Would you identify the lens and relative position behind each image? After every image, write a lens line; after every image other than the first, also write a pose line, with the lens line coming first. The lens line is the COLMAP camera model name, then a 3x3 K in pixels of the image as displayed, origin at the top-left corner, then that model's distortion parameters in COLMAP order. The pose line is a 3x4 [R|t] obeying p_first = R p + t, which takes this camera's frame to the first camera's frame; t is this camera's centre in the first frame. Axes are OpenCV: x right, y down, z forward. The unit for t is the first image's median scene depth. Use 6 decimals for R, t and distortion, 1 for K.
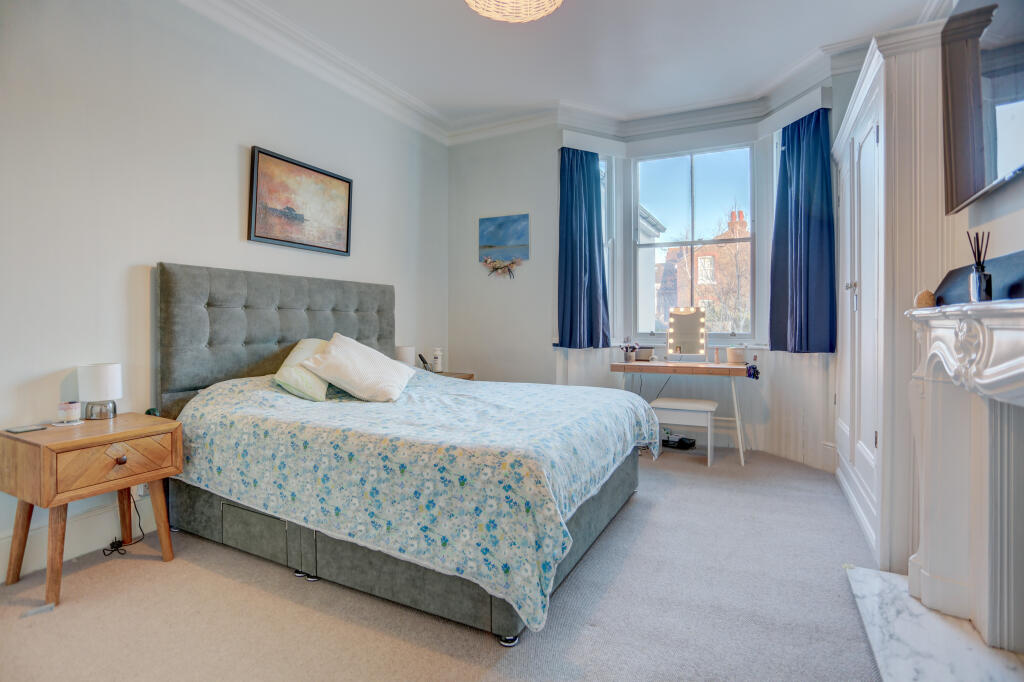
lens RADIAL K [[497.2, 0, 506.7], [0, 497.2, 334.6], [0, 0, 1]] dist [-0.042431, 0.000955]
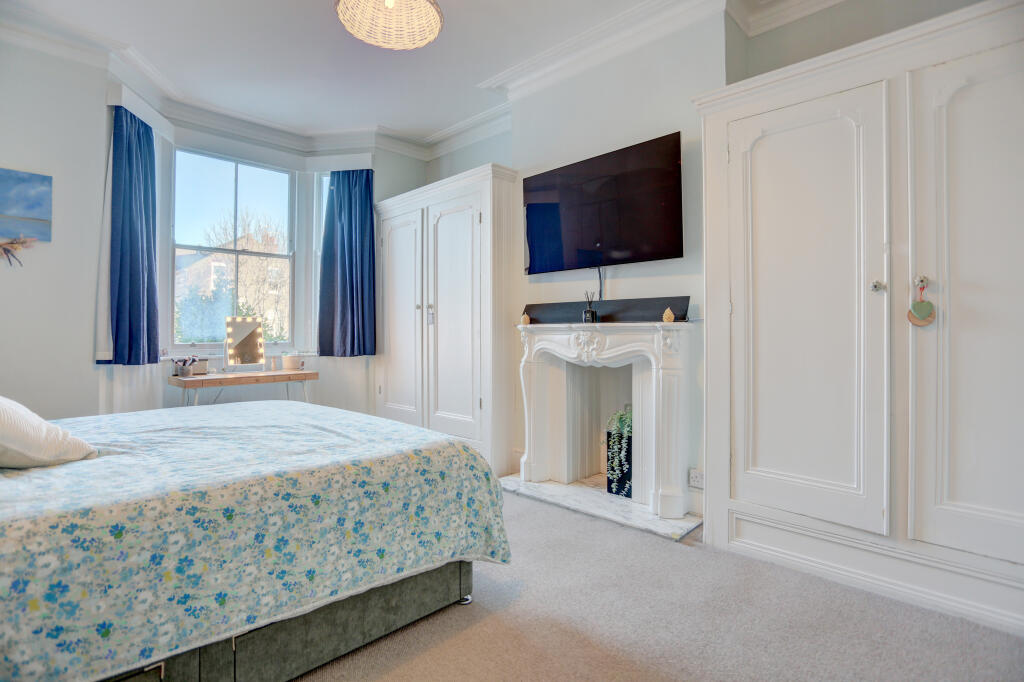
lens RADIAL K [[497.2, 0, 506.7], [0, 497.2, 334.6], [0, 0, 1]] dist [-0.042431, 0.000955]
pose [[0.314797, -0.001667, 0.949158, -0.931683], [0.022610, 0.999728, -0.005743, -0.005479], [-0.948890, 0.023268, 0.314749, 0.439982]]
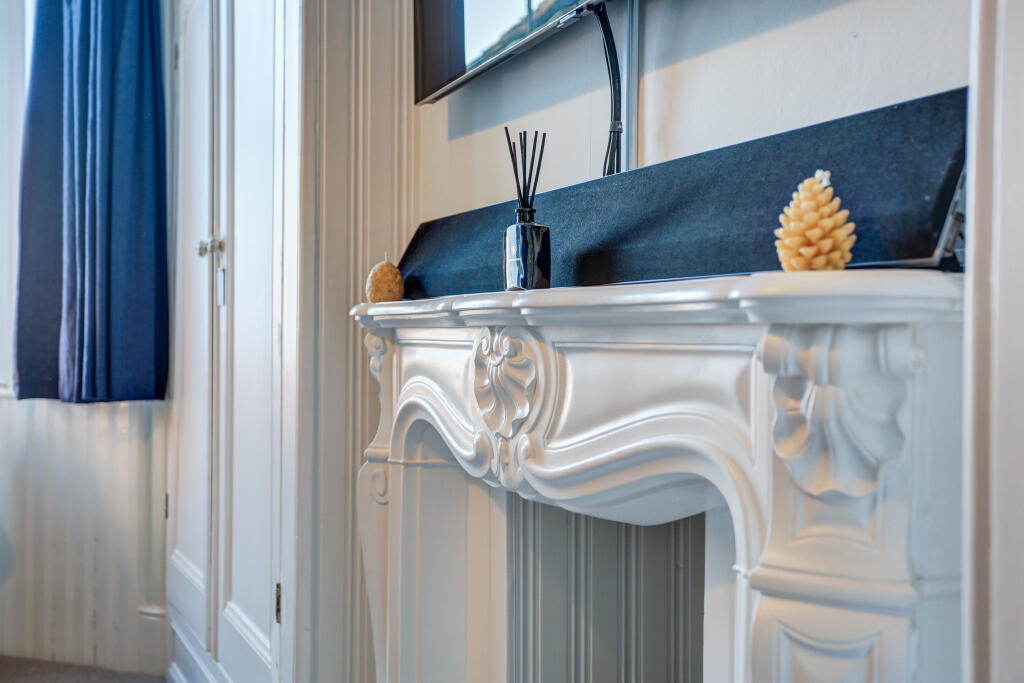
lens RADIAL K [[1102.4, 0, 512.0], [0, 1102.4, 341.5], [0, 0, 1]] dist [0.067804, -0.001674]
pose [[0.603544, 0.007484, 0.797295, 0.111935], [0.003712, 0.999919, -0.012196, -0.004713], [-0.797321, 0.010321, 0.603467, 0.268335]]
